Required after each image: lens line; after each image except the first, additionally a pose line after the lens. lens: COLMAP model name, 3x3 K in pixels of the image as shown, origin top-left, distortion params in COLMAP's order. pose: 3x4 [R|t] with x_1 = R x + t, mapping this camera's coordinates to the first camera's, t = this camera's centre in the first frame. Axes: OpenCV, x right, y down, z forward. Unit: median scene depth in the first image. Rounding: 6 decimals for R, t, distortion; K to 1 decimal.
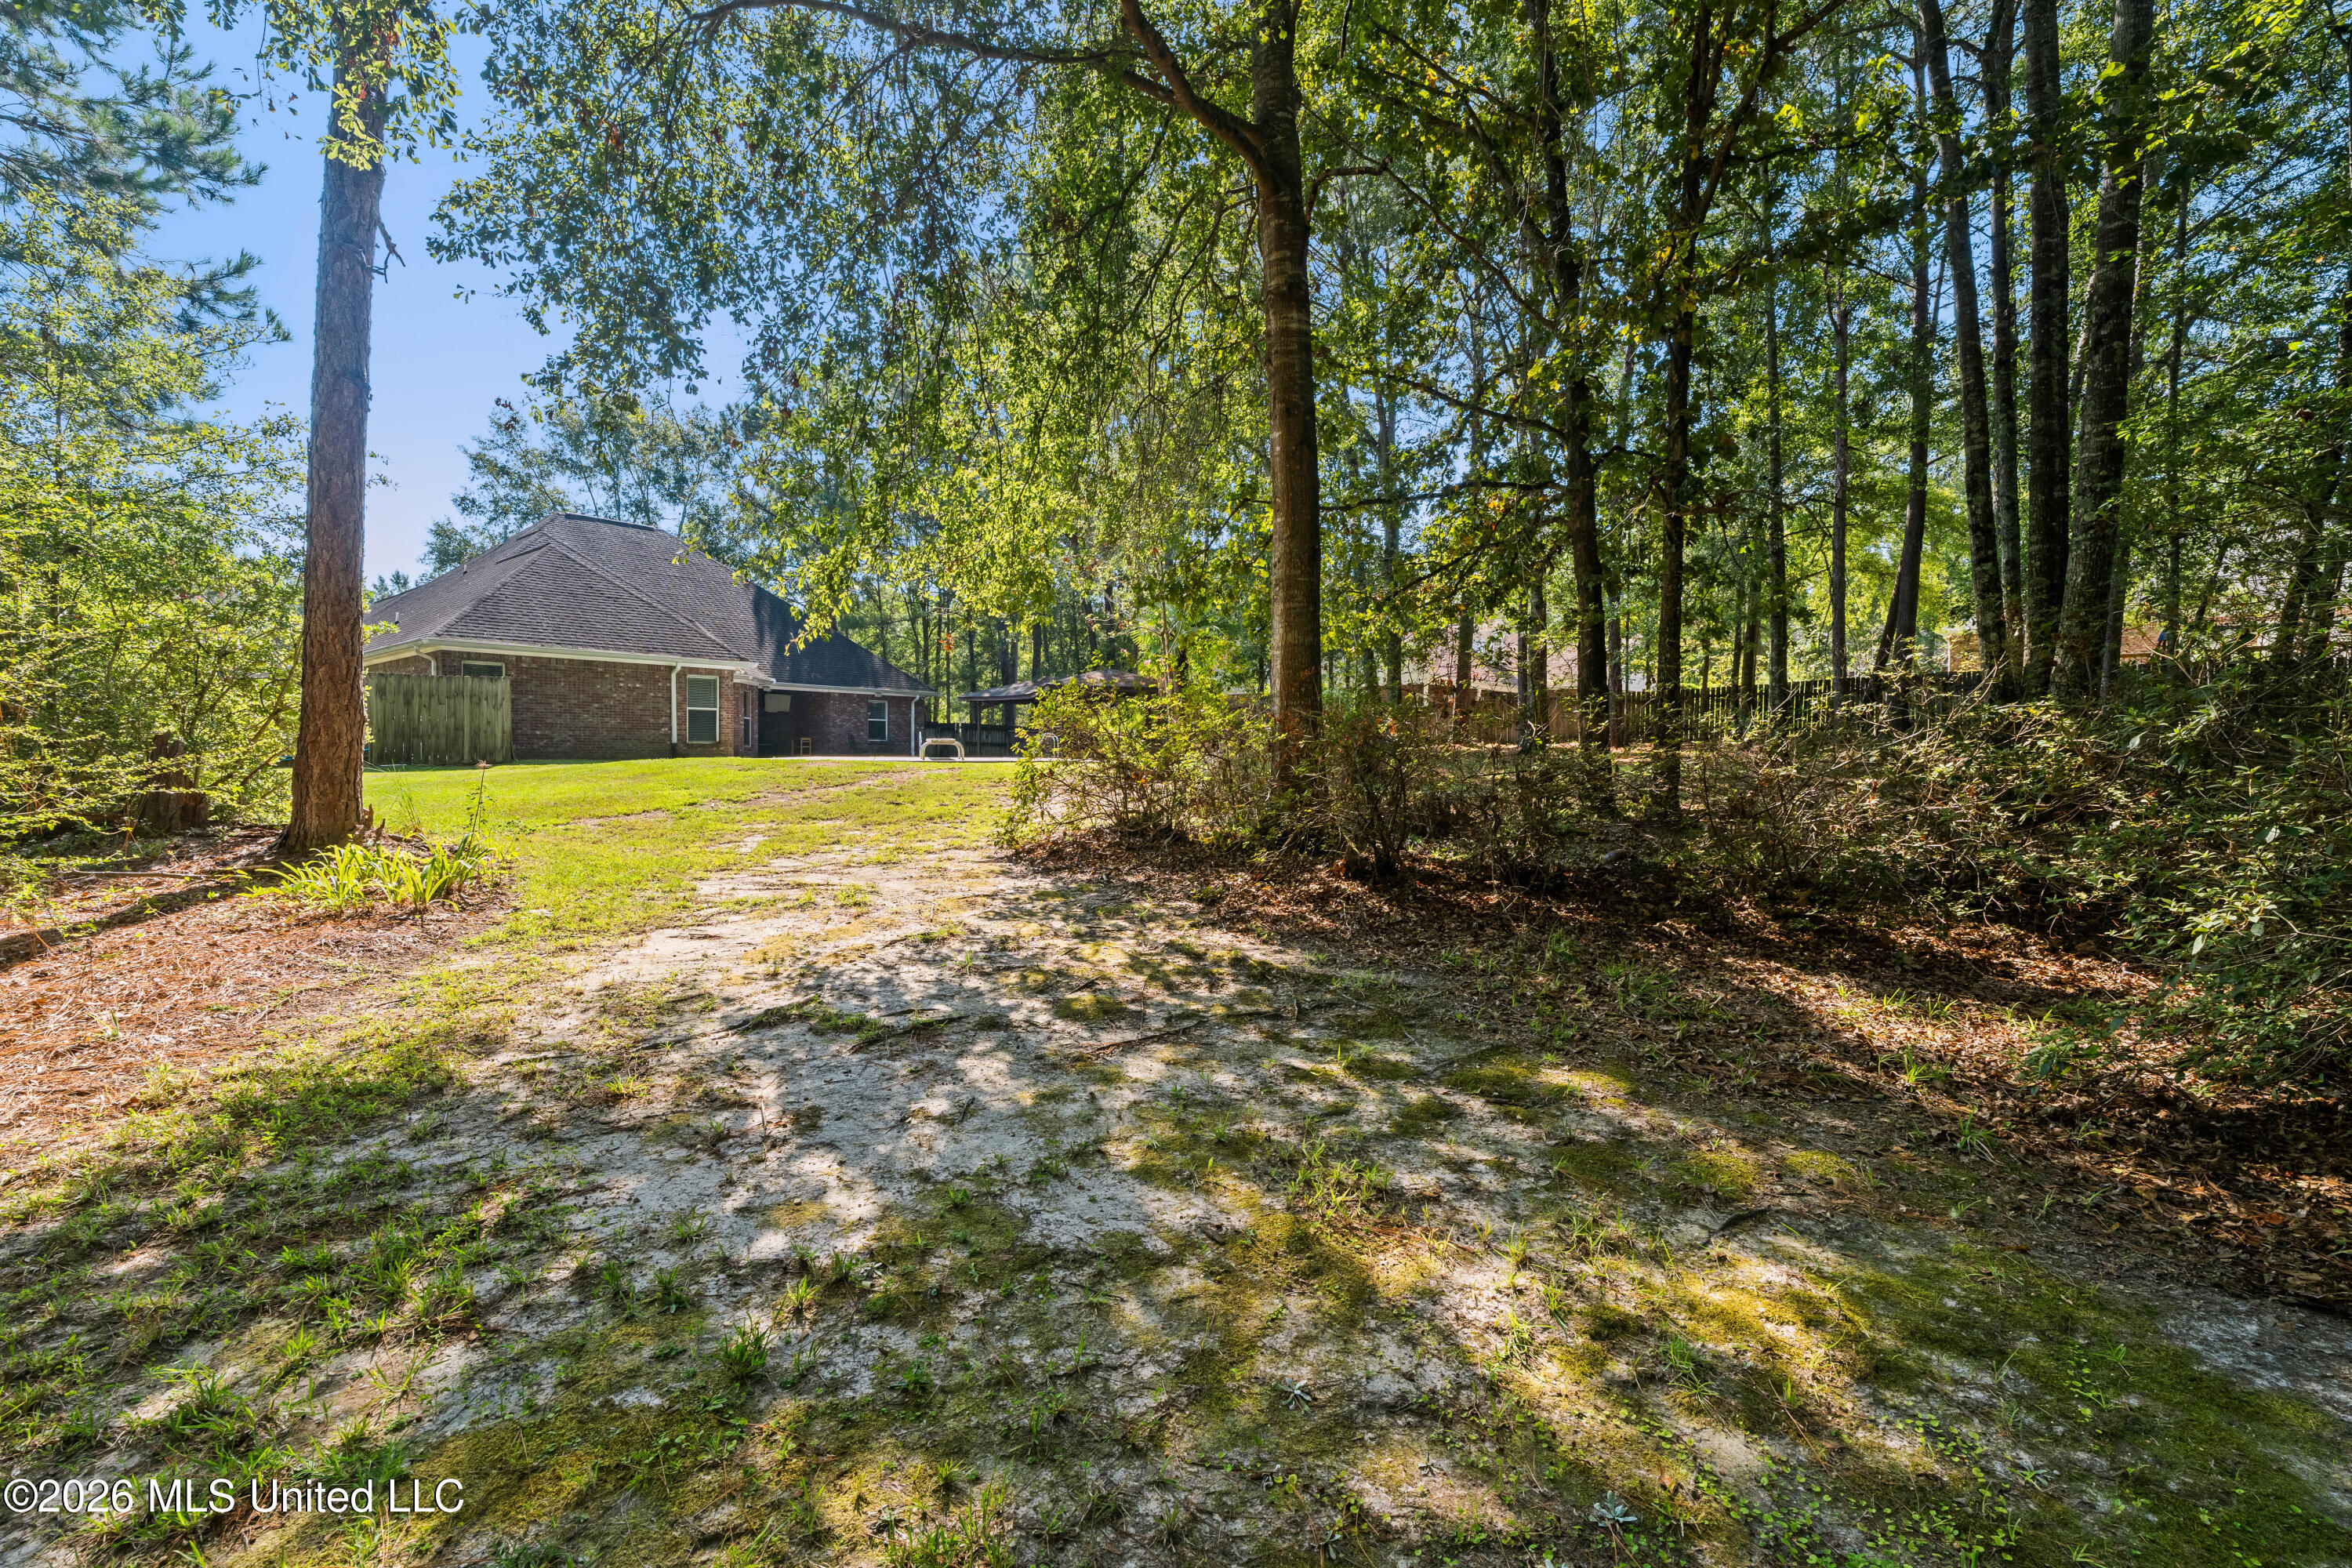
lens RADIAL K [[1083.5, 0, 1166.9], [0, 1083.5, 759.2], [0, 0, 1]] dist [-0.004080, 0.000214]
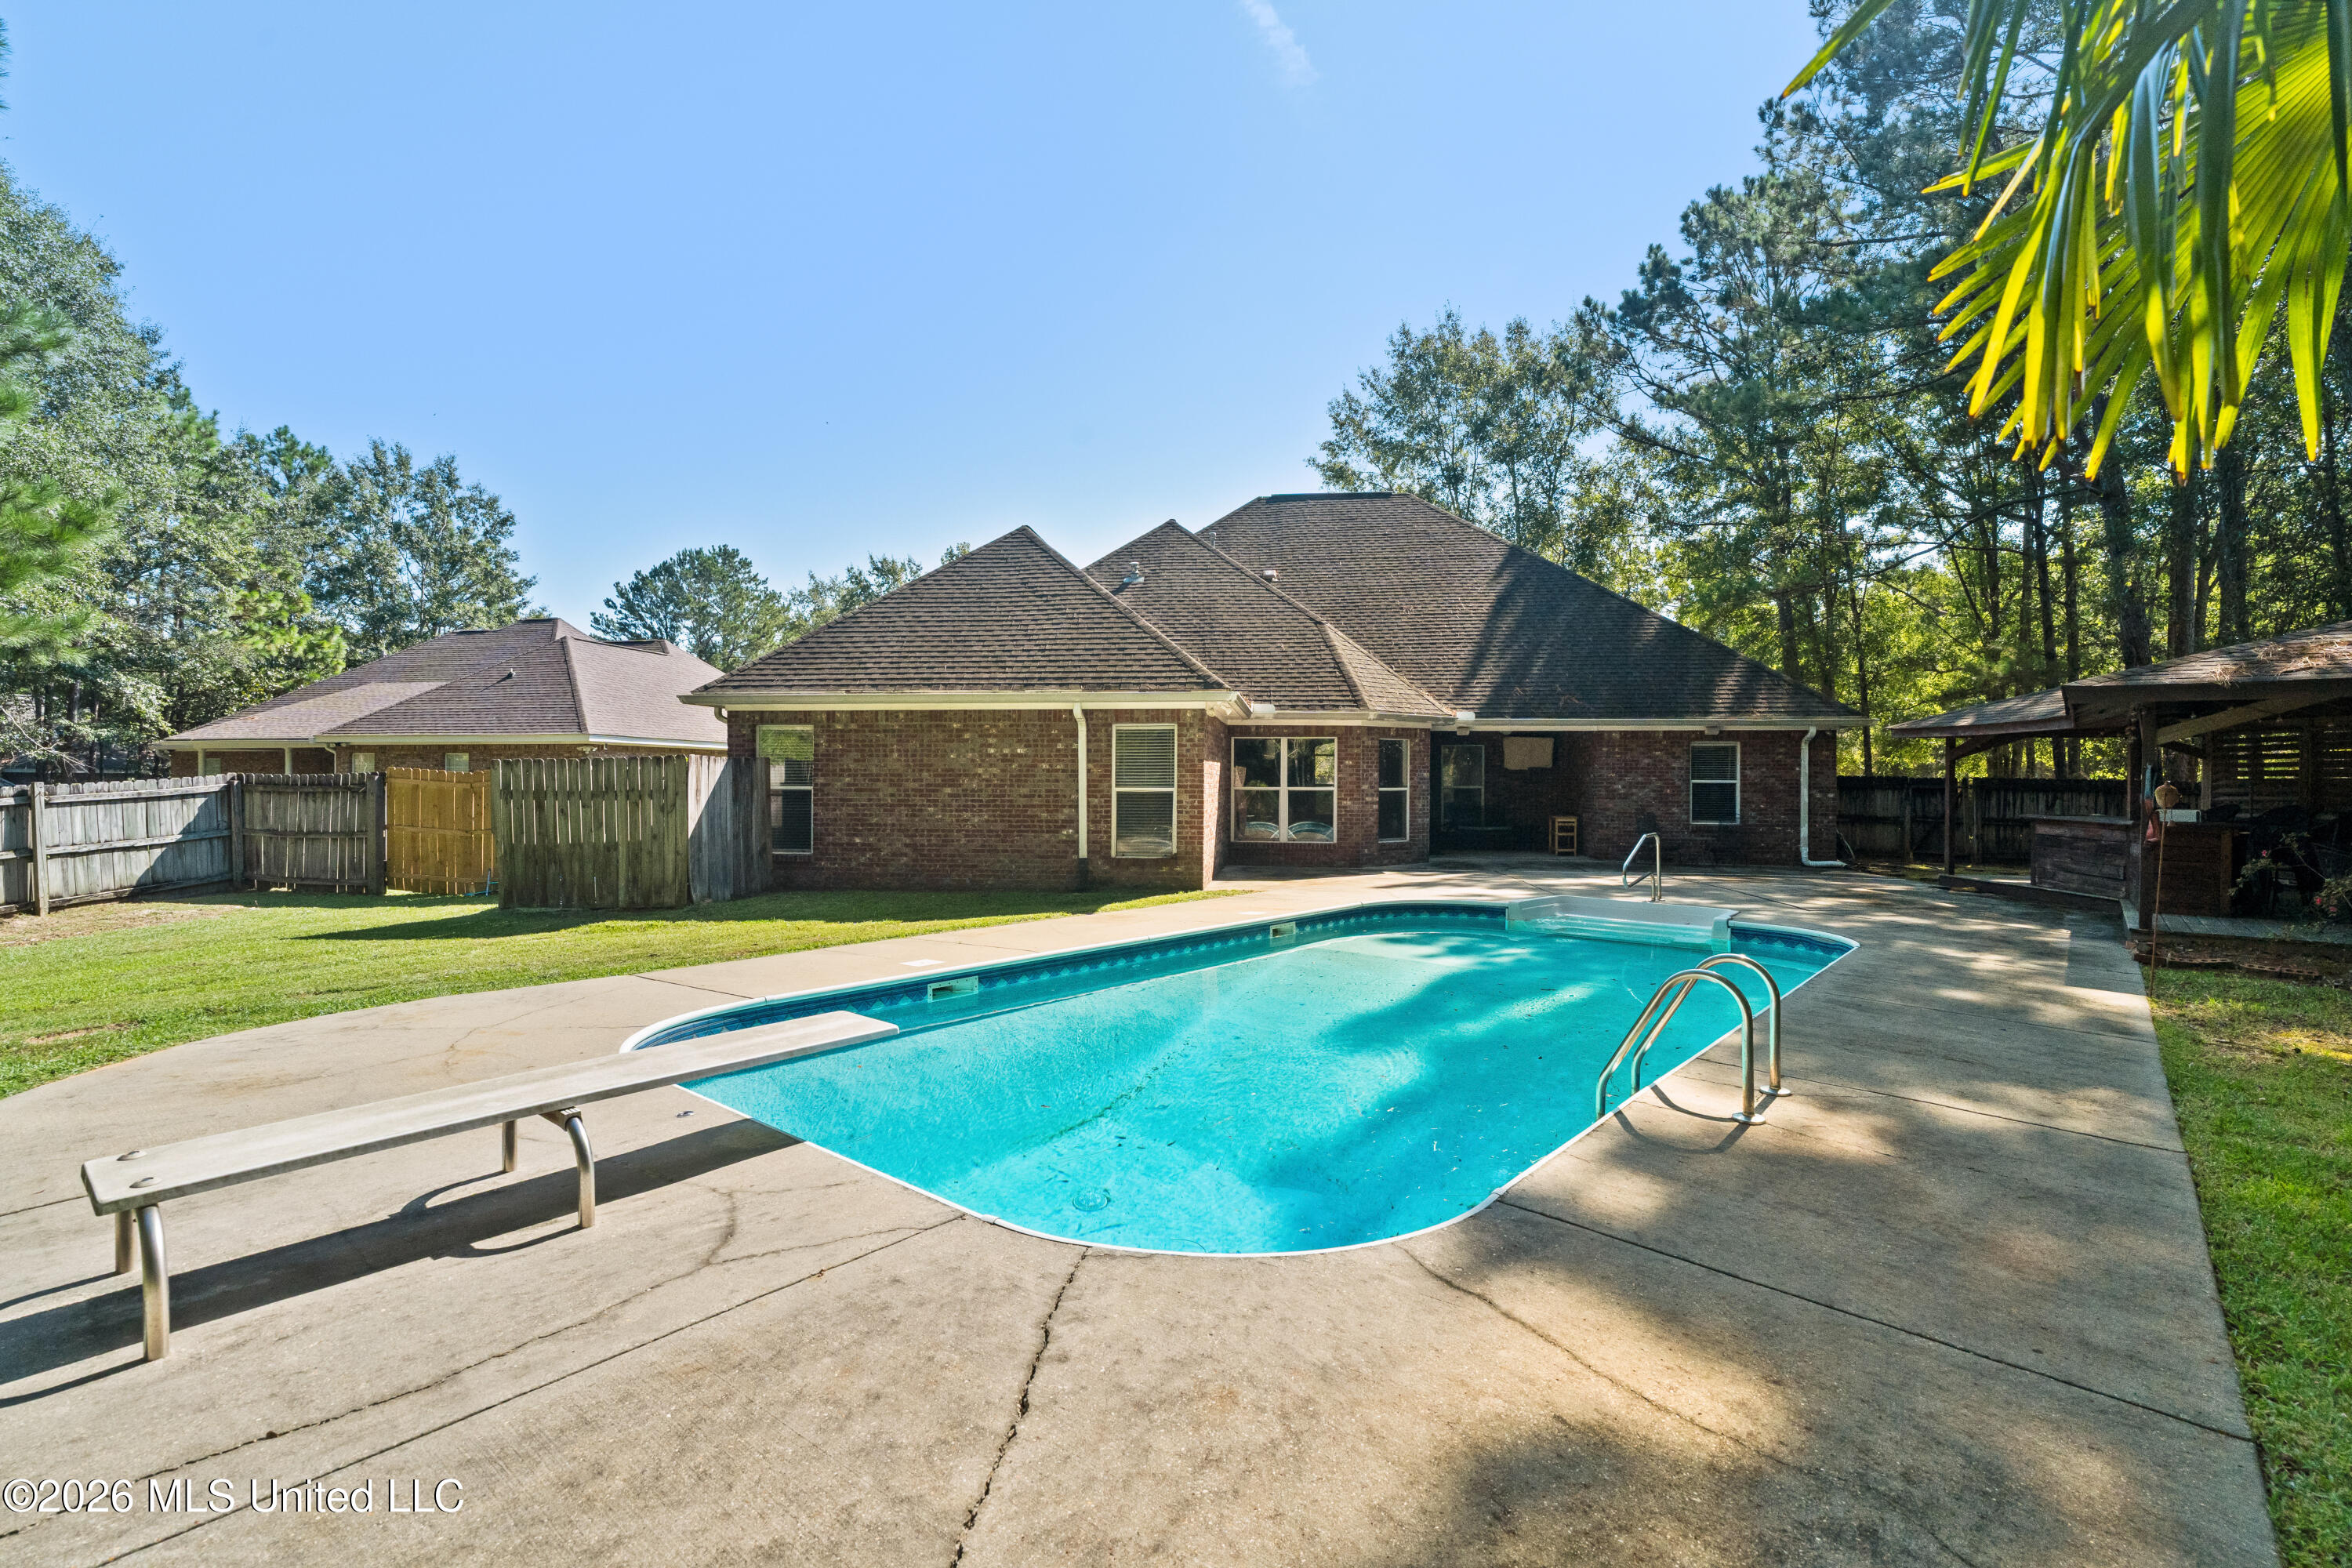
lens RADIAL K [[1083.5, 0, 1166.9], [0, 1083.5, 759.2], [0, 0, 1]] dist [-0.004080, 0.000214]
pose [[0.563067, -0.020151, -0.826165, -0.004804], [0.002393, 0.999738, -0.022754, -0.048139], [0.826408, 0.010835, 0.562968, 0.713803]]
